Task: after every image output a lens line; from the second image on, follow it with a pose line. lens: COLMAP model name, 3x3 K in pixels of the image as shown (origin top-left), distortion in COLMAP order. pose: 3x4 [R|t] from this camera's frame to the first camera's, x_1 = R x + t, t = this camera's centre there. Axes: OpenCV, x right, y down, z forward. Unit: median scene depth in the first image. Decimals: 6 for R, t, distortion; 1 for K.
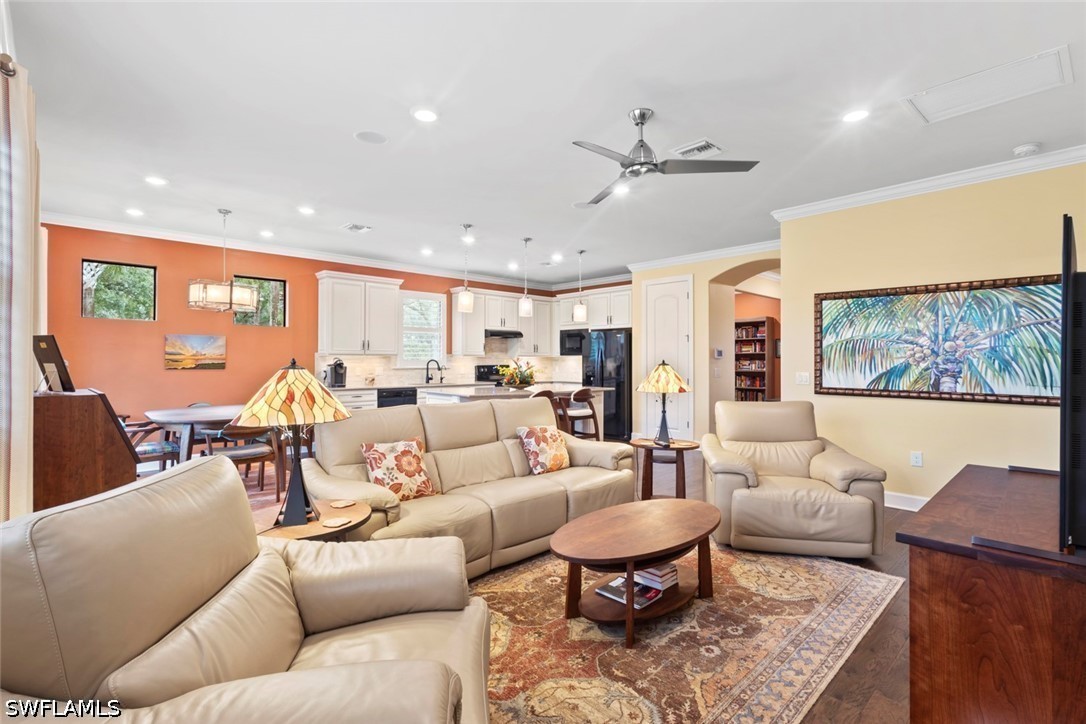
lens RADIAL K [[500.5, 0, 543.8], [0, 500.5, 362.3], [0, 0, 1]] dist [0.008712, -0.000806]
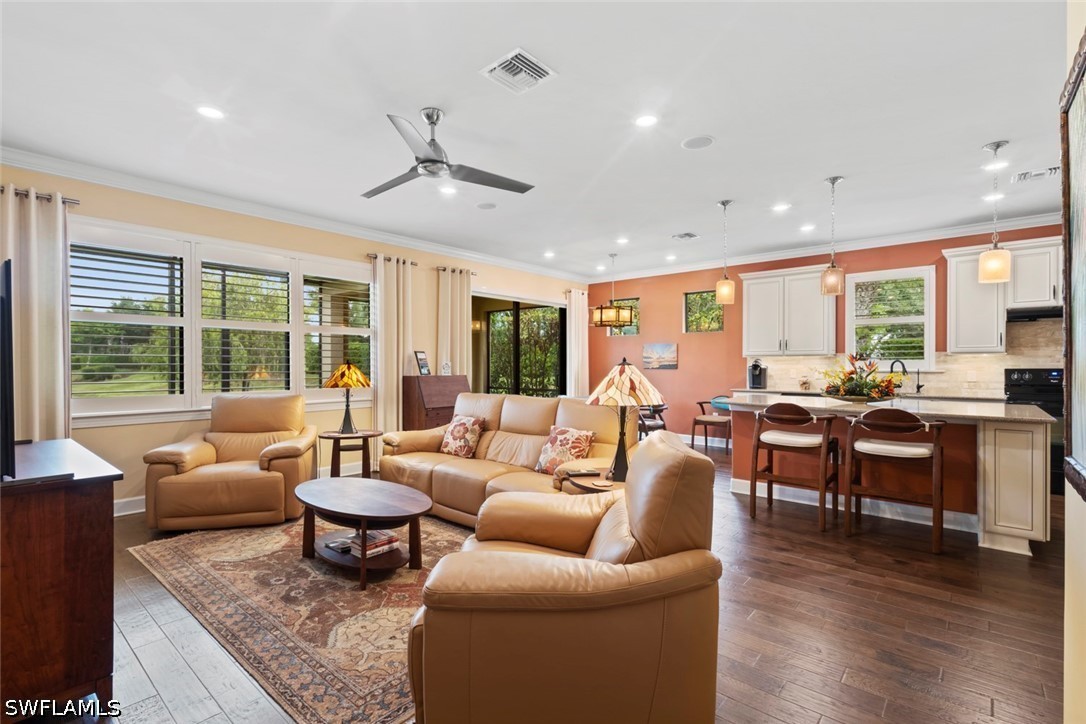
lens RADIAL K [[500.5, 0, 546.7], [0, 500.5, 365.4], [0, 0, 1]] dist [0.008712, -0.000806]
pose [[0.103993, 0.001452, -0.994577, 0.470422], [-0.002181, 0.999997, 0.001232, 0.002950], [0.994576, 0.002041, 0.103995, 0.429978]]
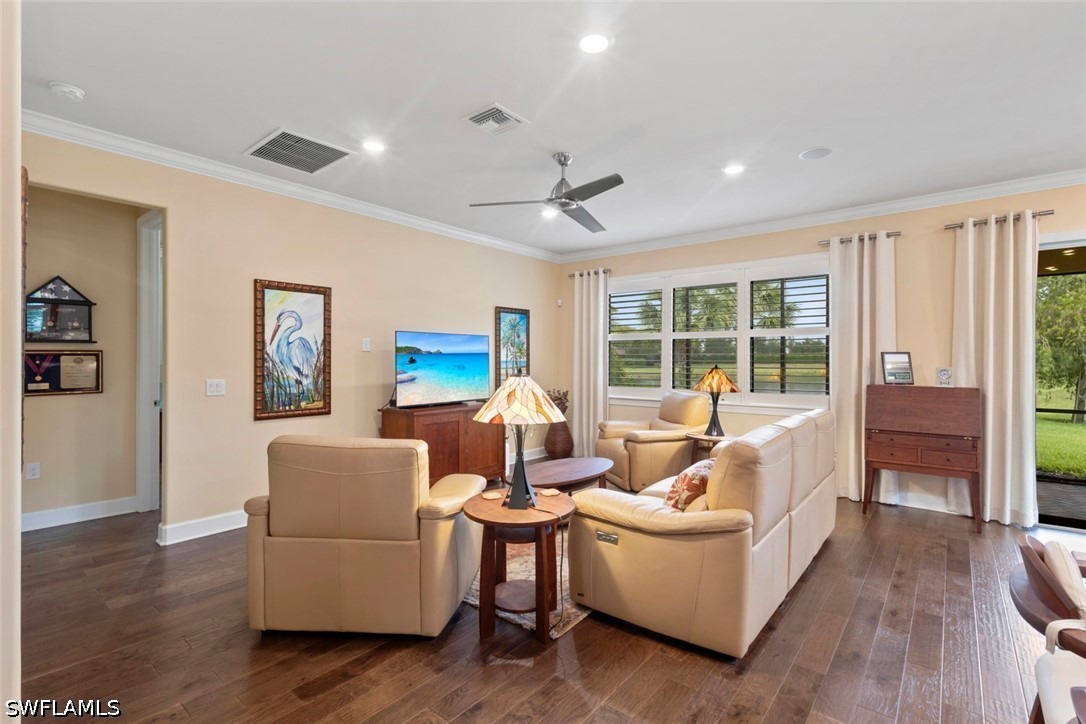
lens RADIAL K [[500.5, 0, 541.6], [0, 500.5, 361.4], [0, 0, 1]] dist [0.008712, -0.000806]
pose [[-0.992805, -0.005179, -0.119633, 0.148136], [-0.005633, 0.999978, 0.003451, -0.006600], [0.119612, 0.004100, -0.992812, 0.831860]]
